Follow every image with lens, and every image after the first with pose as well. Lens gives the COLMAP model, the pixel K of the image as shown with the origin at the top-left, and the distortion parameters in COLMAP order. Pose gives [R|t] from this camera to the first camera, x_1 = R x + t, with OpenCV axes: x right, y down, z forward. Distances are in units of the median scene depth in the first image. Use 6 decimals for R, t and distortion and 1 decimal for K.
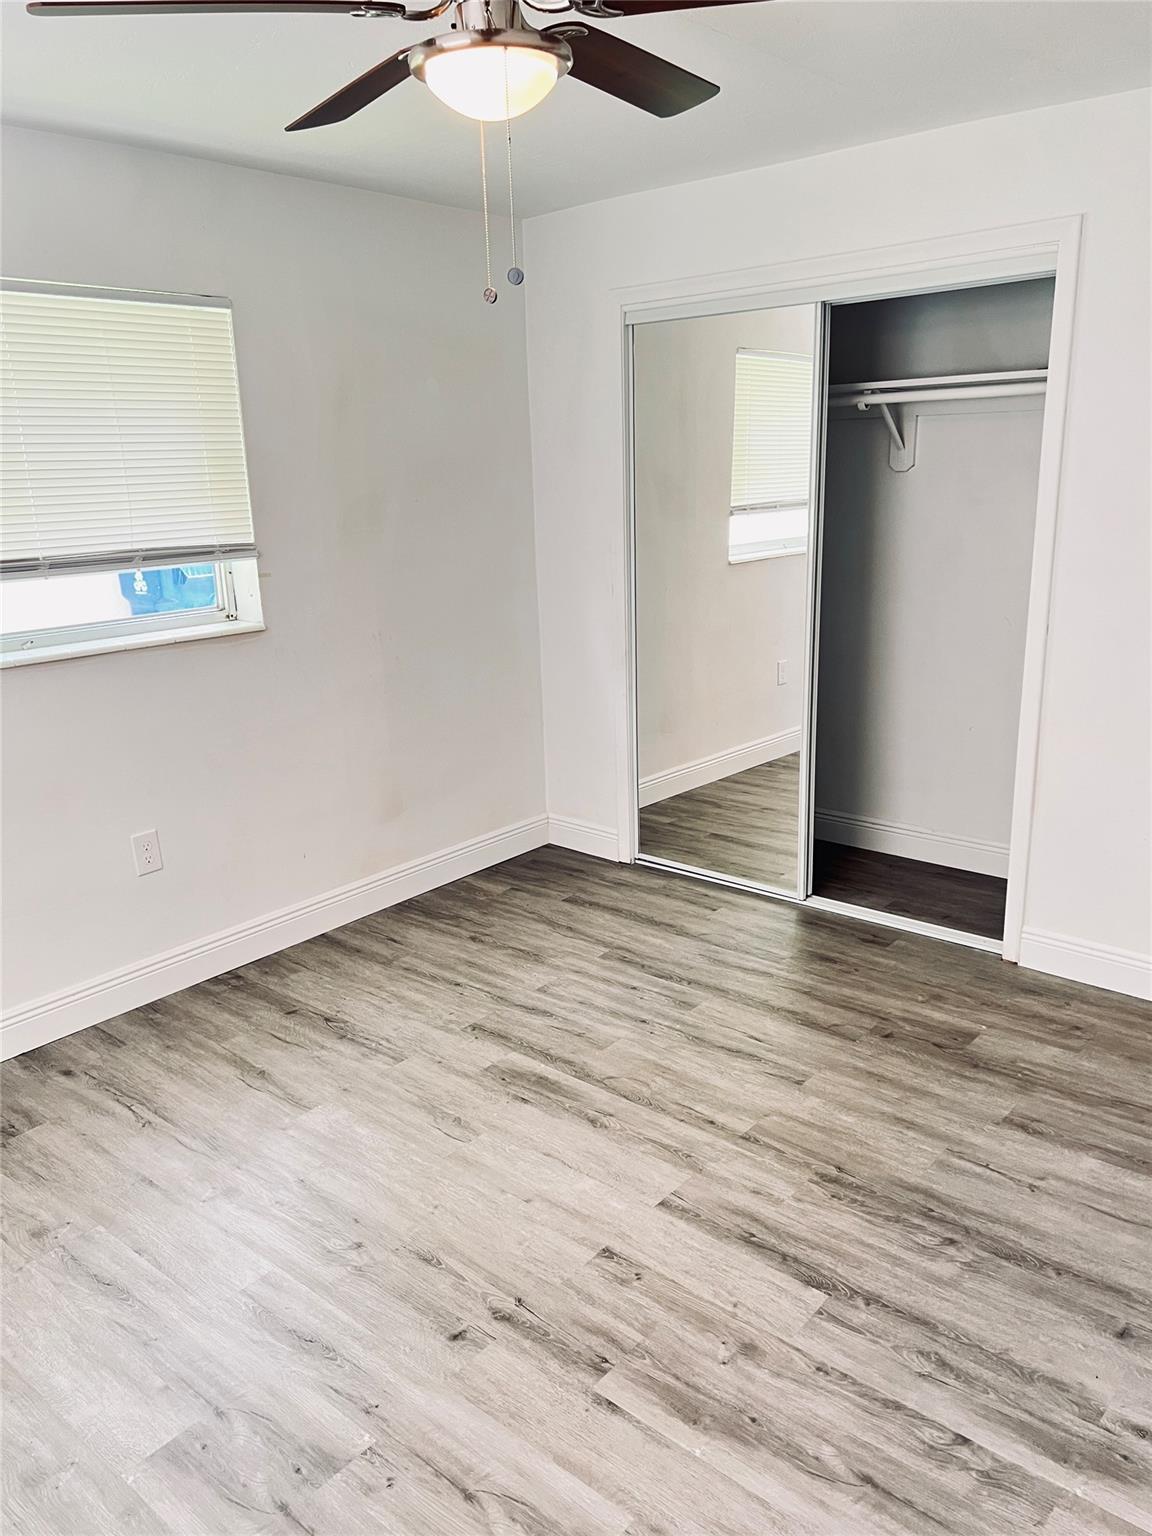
lens RADIAL K [[1155.3, 0, 585.0], [0, 1155.3, 789.0], [0, 0, 1]] dist [0.079625, -0.100940]
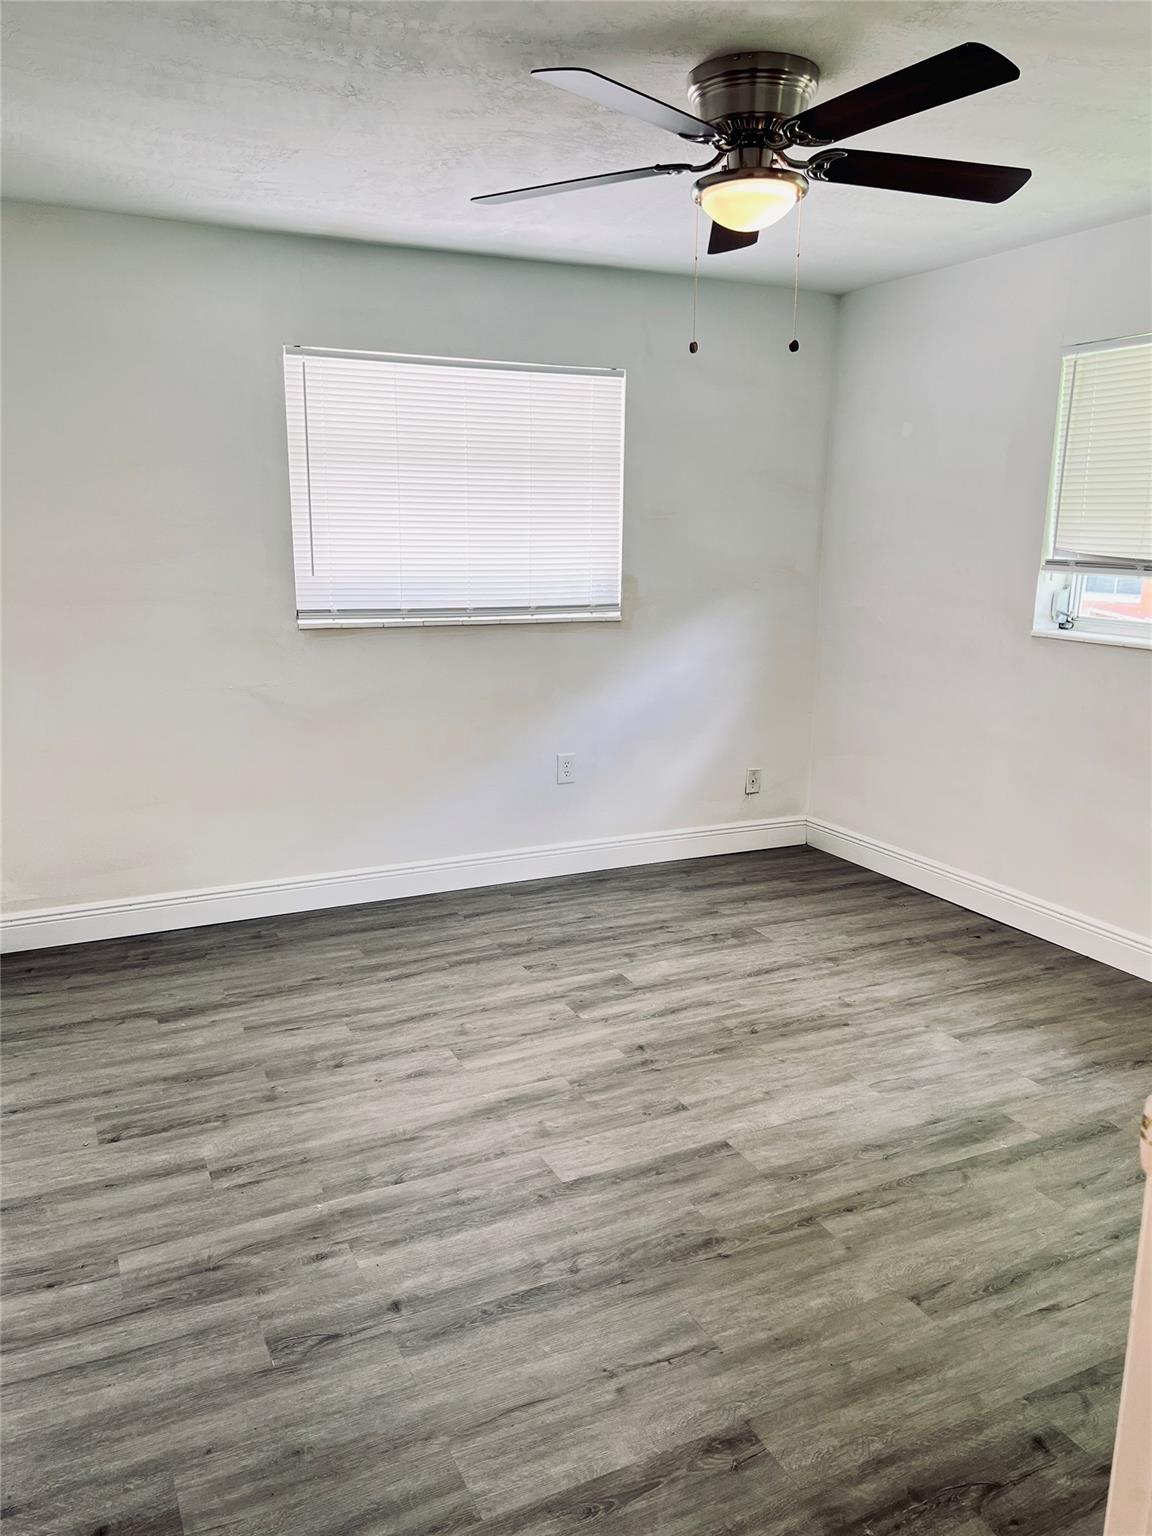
lens RADIAL K [[1155.3, 0, 585.0], [0, 1155.3, 789.0], [0, 0, 1]] dist [0.079625, -0.100940]
pose [[-0.405029, 0.226623, -0.885773, 0.985142], [-0.248697, 0.904960, 0.345251, -0.285306], [0.879830, 0.360125, -0.310175, 1.066770]]
